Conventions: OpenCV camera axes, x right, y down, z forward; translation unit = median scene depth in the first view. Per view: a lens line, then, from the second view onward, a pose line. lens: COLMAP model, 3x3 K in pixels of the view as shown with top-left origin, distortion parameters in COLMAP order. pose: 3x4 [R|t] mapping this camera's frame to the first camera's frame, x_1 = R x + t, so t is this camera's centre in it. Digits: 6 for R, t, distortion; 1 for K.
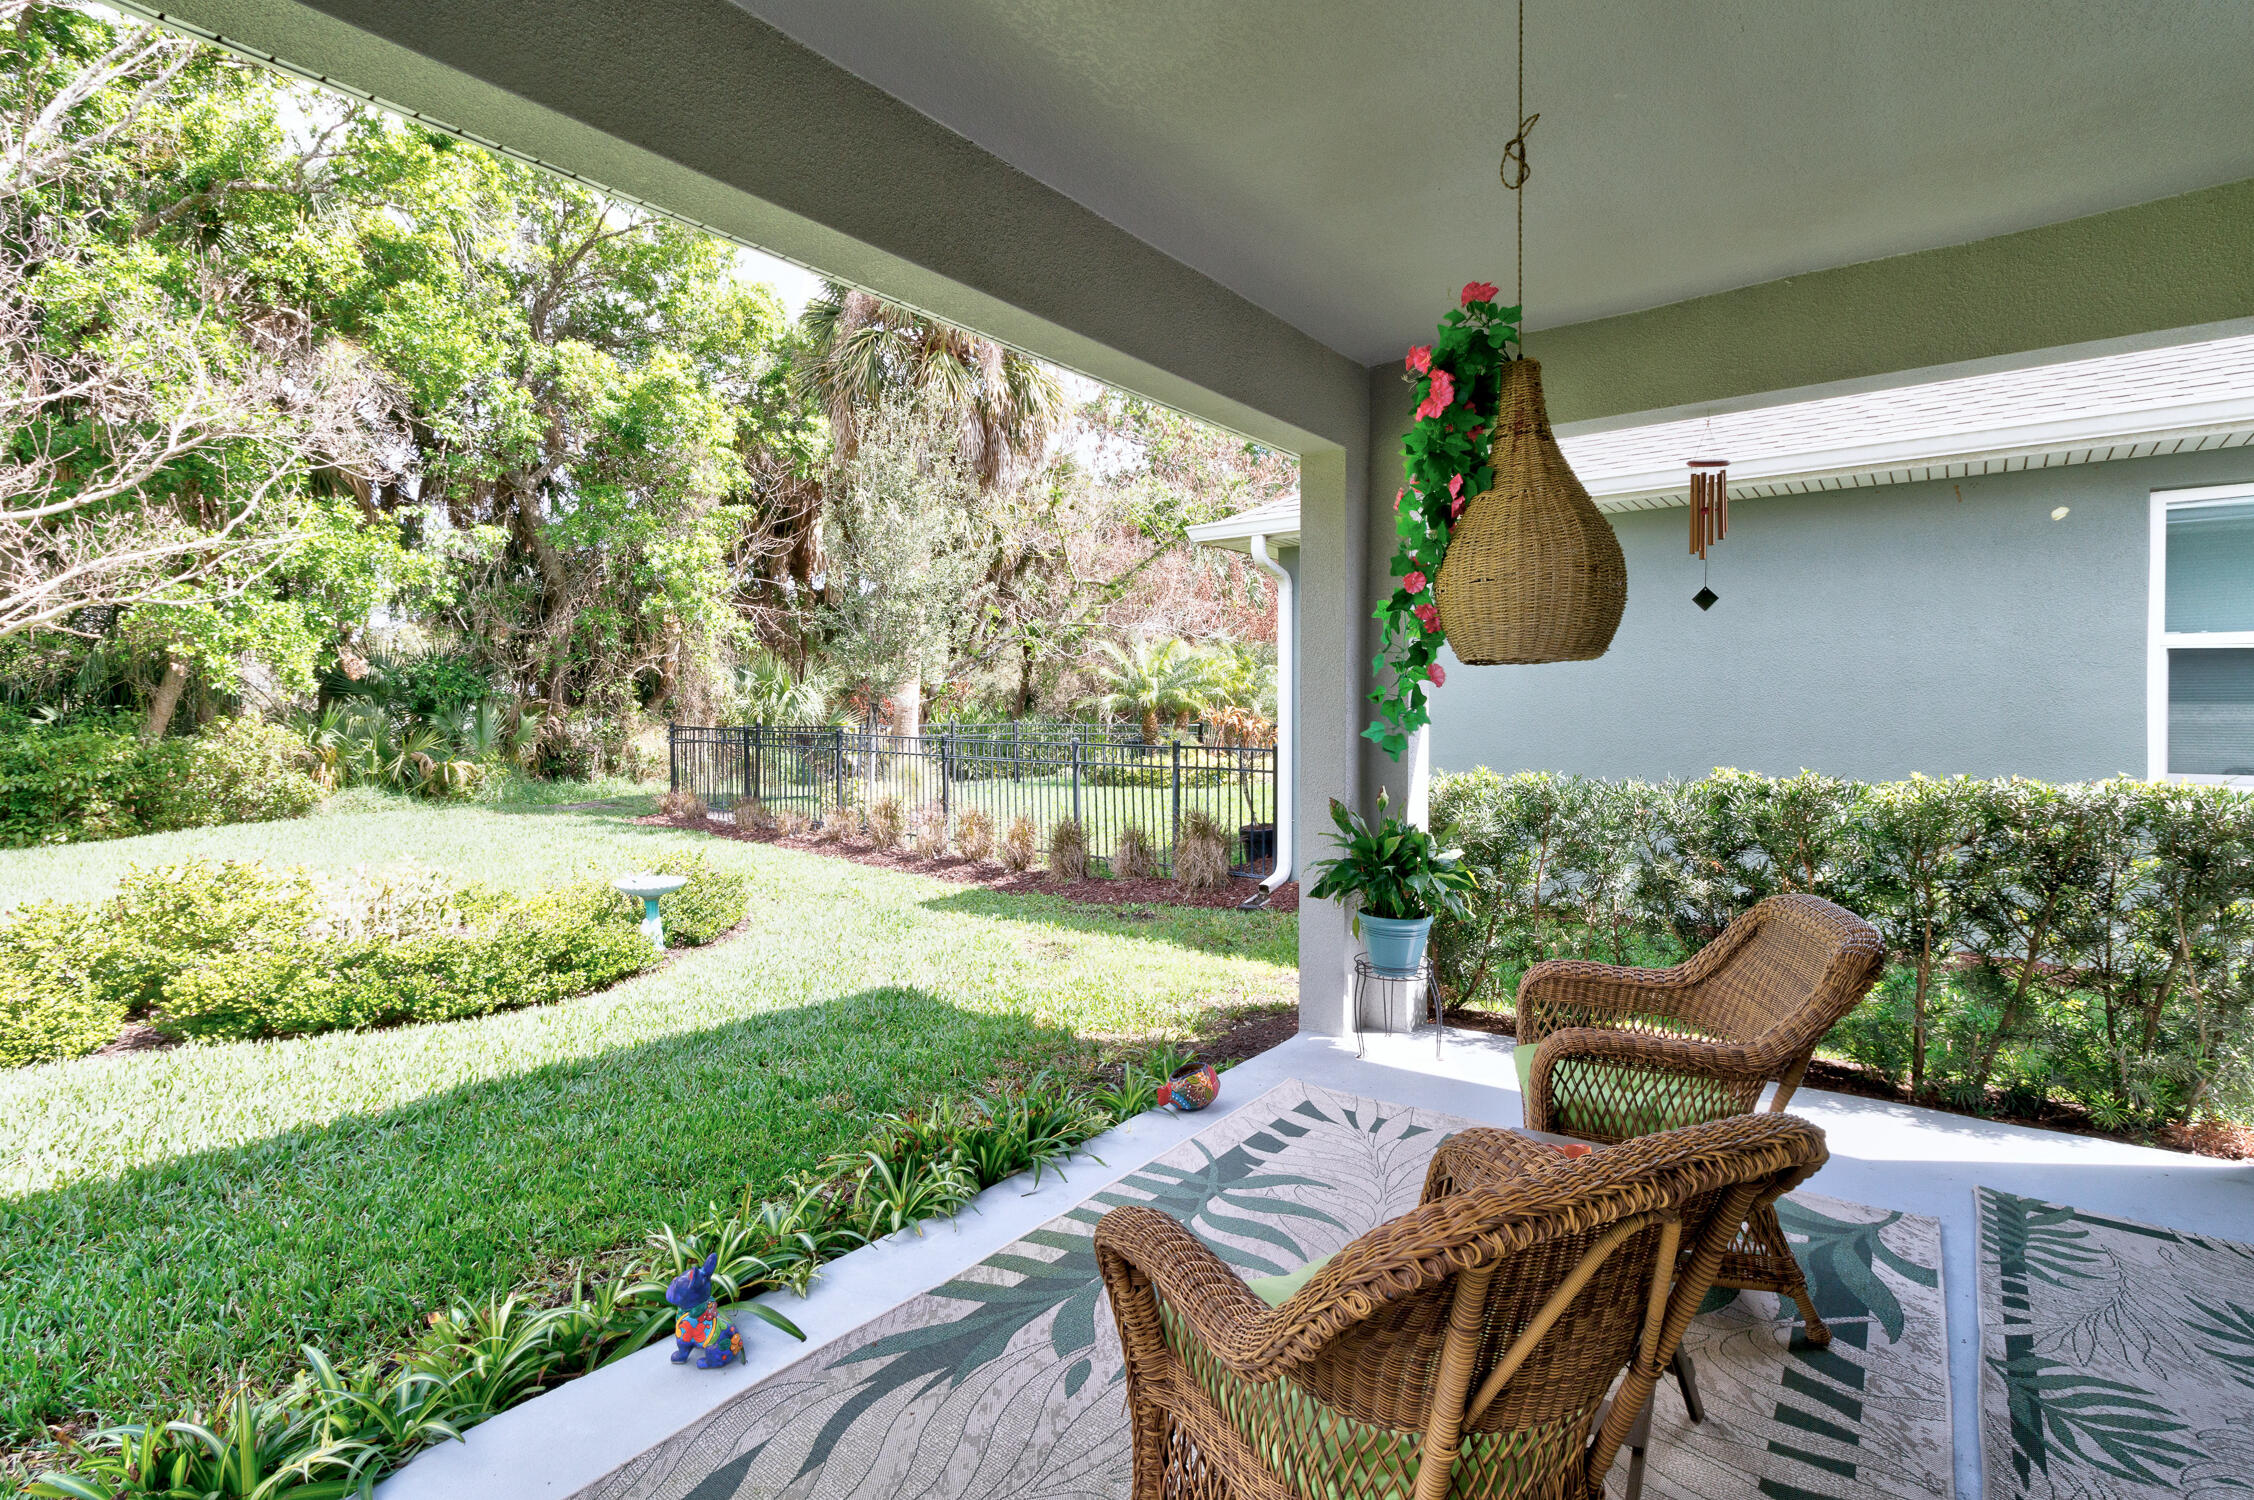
lens RADIAL K [[1059.3, 0, 1121.0], [0, 1059.3, 733.4], [0, 0, 1]] dist [0.002571, 0.001126]
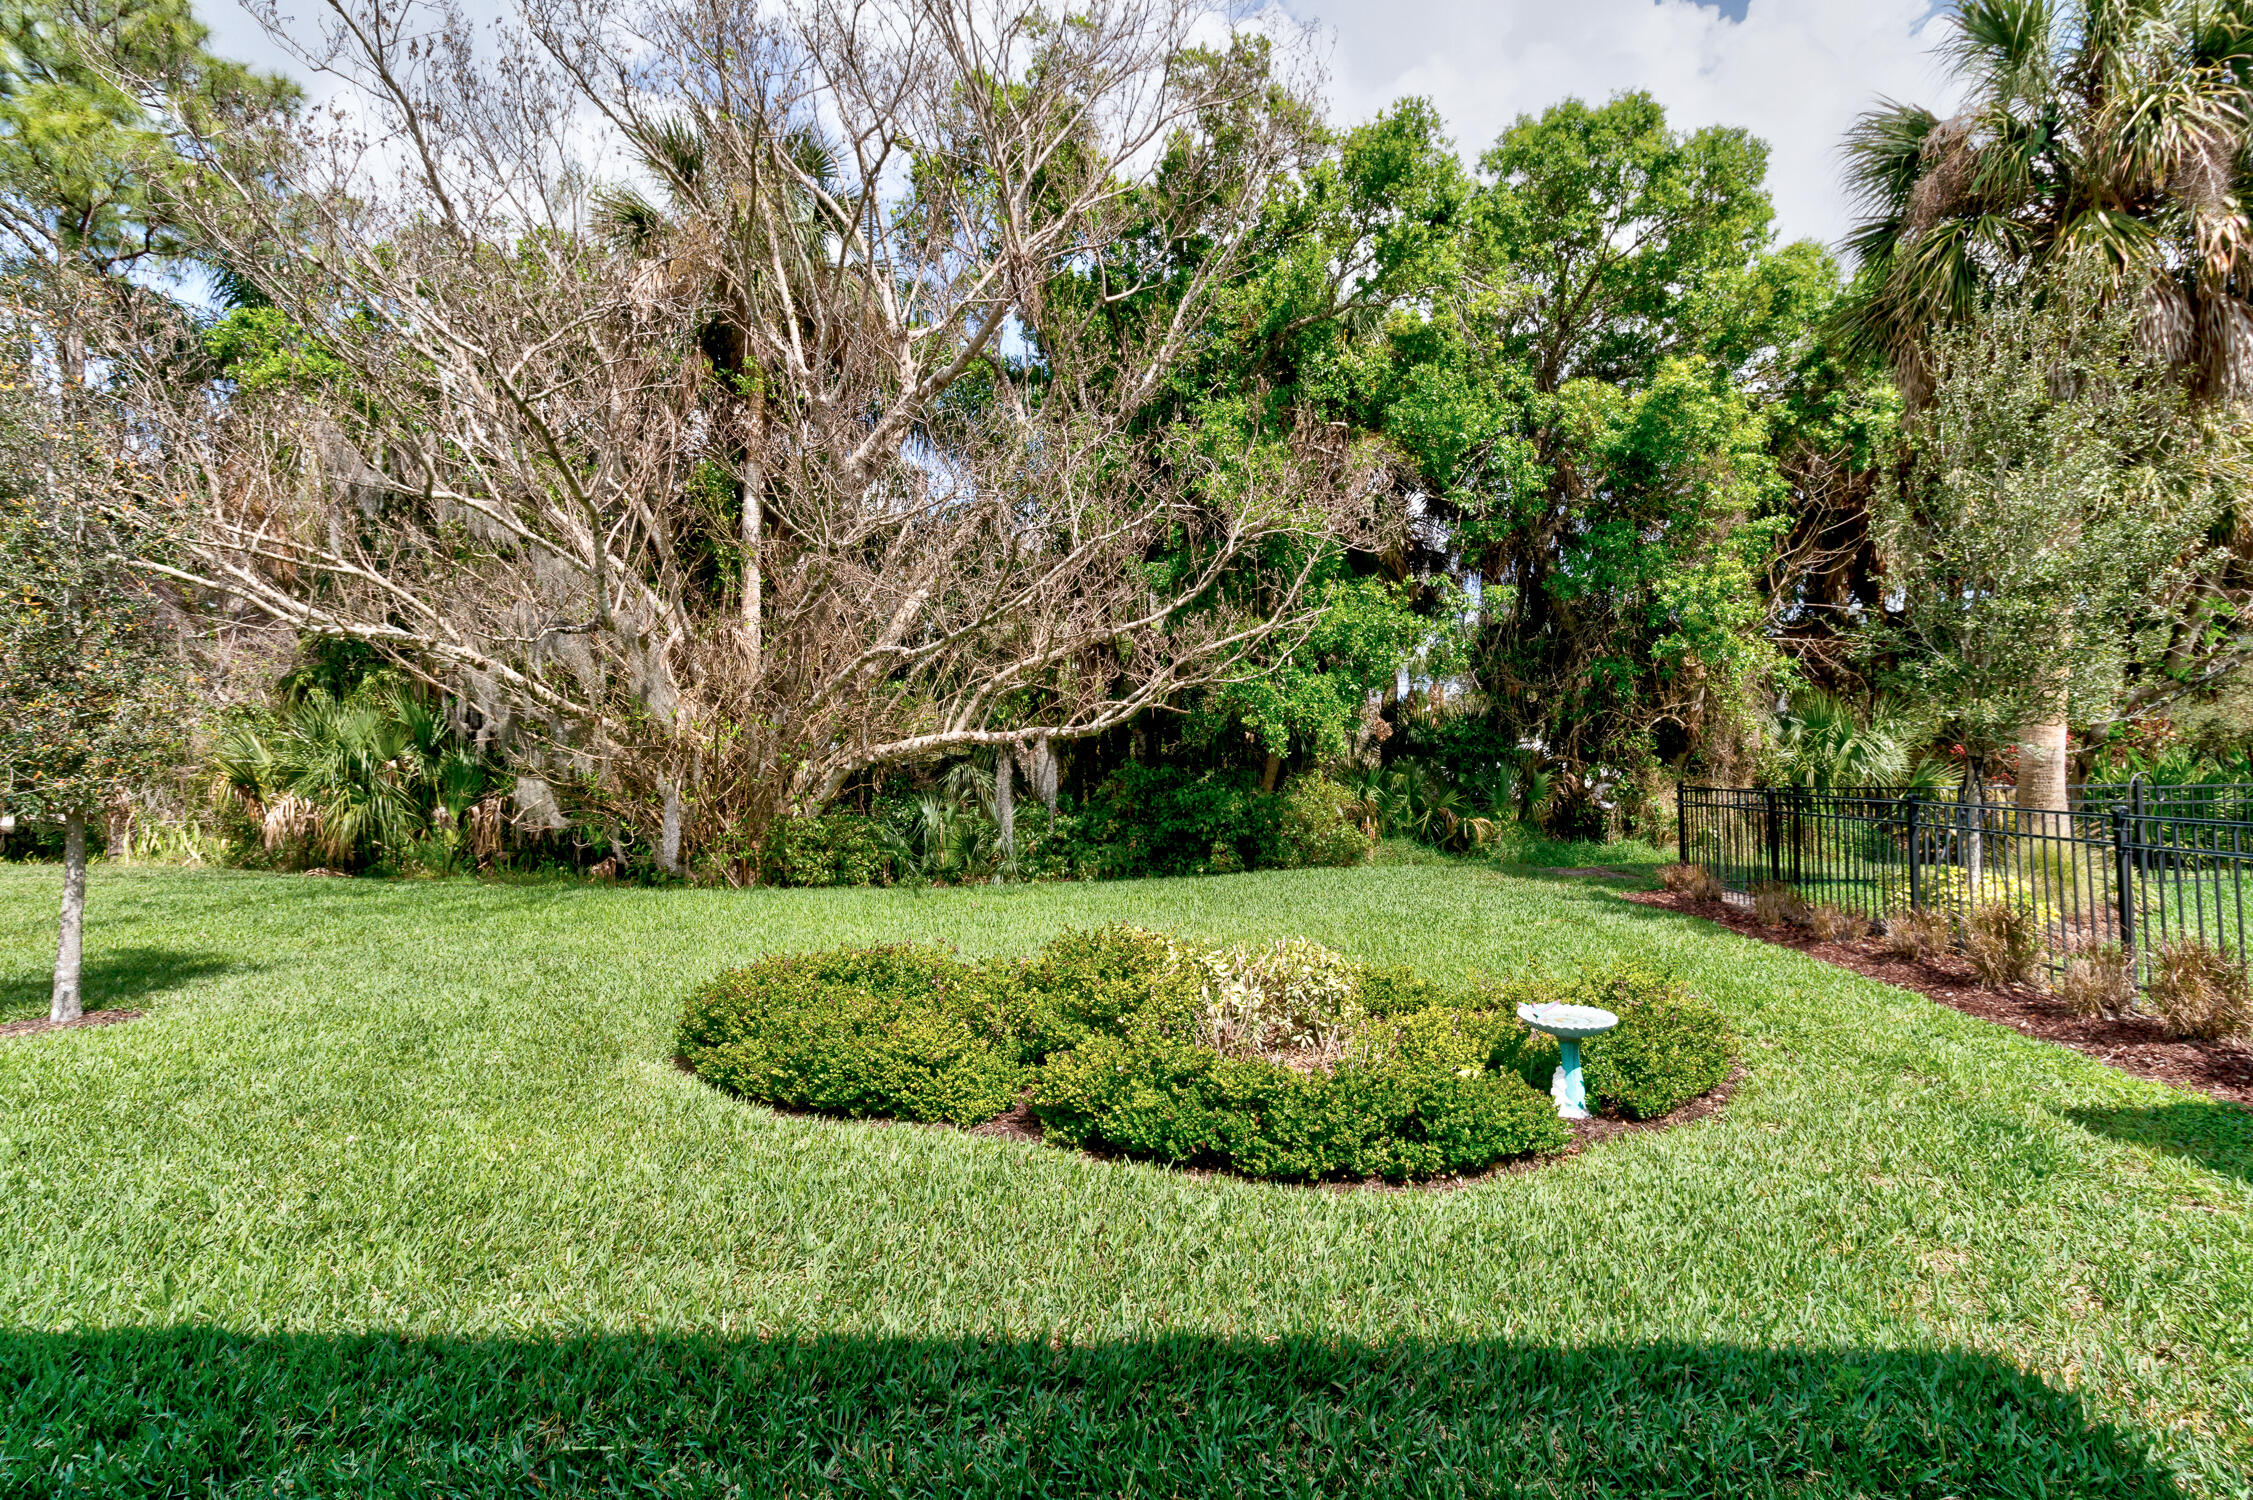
lens RADIAL K [[1058.8, 0, 1120.5], [0, 1058.8, 733.5], [0, 0, 1]] dist [0.002571, 0.001126]
pose [[0.605790, -0.032539, -0.794959, -0.018728], [-0.008038, 0.998862, -0.047010, -0.004912], [0.795584, 0.034868, 0.604839, 0.115729]]
